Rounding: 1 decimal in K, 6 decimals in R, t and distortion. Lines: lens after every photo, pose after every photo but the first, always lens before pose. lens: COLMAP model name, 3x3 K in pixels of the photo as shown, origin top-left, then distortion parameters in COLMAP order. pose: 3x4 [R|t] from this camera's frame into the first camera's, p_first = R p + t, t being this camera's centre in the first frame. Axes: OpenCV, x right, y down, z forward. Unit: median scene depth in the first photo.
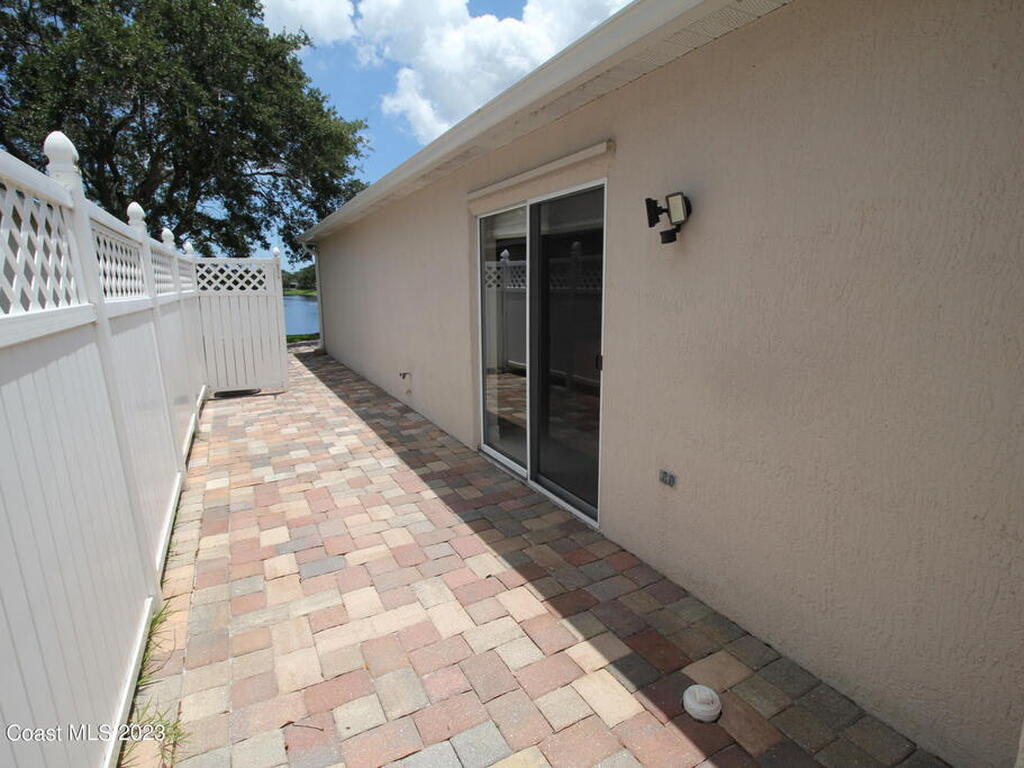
lens RADIAL K [[536.9, 0, 513.1], [0, 536.9, 380.1], [0, 0, 1]] dist [-0.017768, -0.001668]
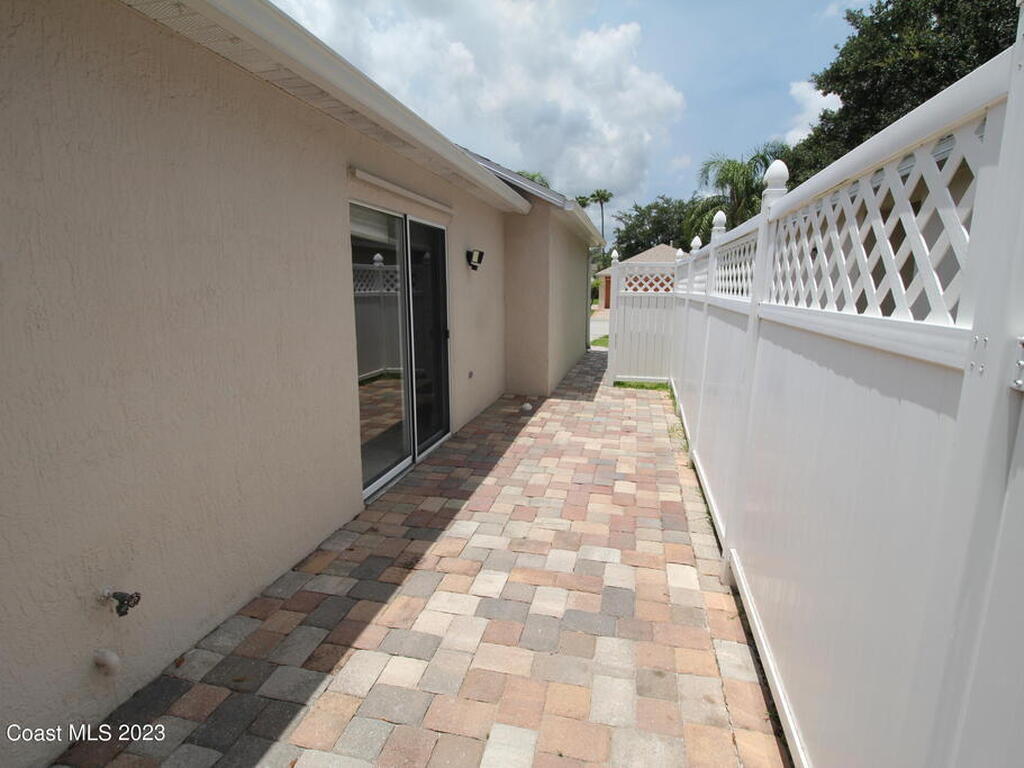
lens RADIAL K [[536.9, 0, 507.4], [0, 536.9, 386.6], [0, 0, 1]] dist [-0.017768, -0.001668]
pose [[-0.755280, -0.114037, 0.645405, -0.854897], [0.121115, 0.943501, 0.308442, -0.295652], [-0.644114, 0.311128, -0.698797, 1.656431]]
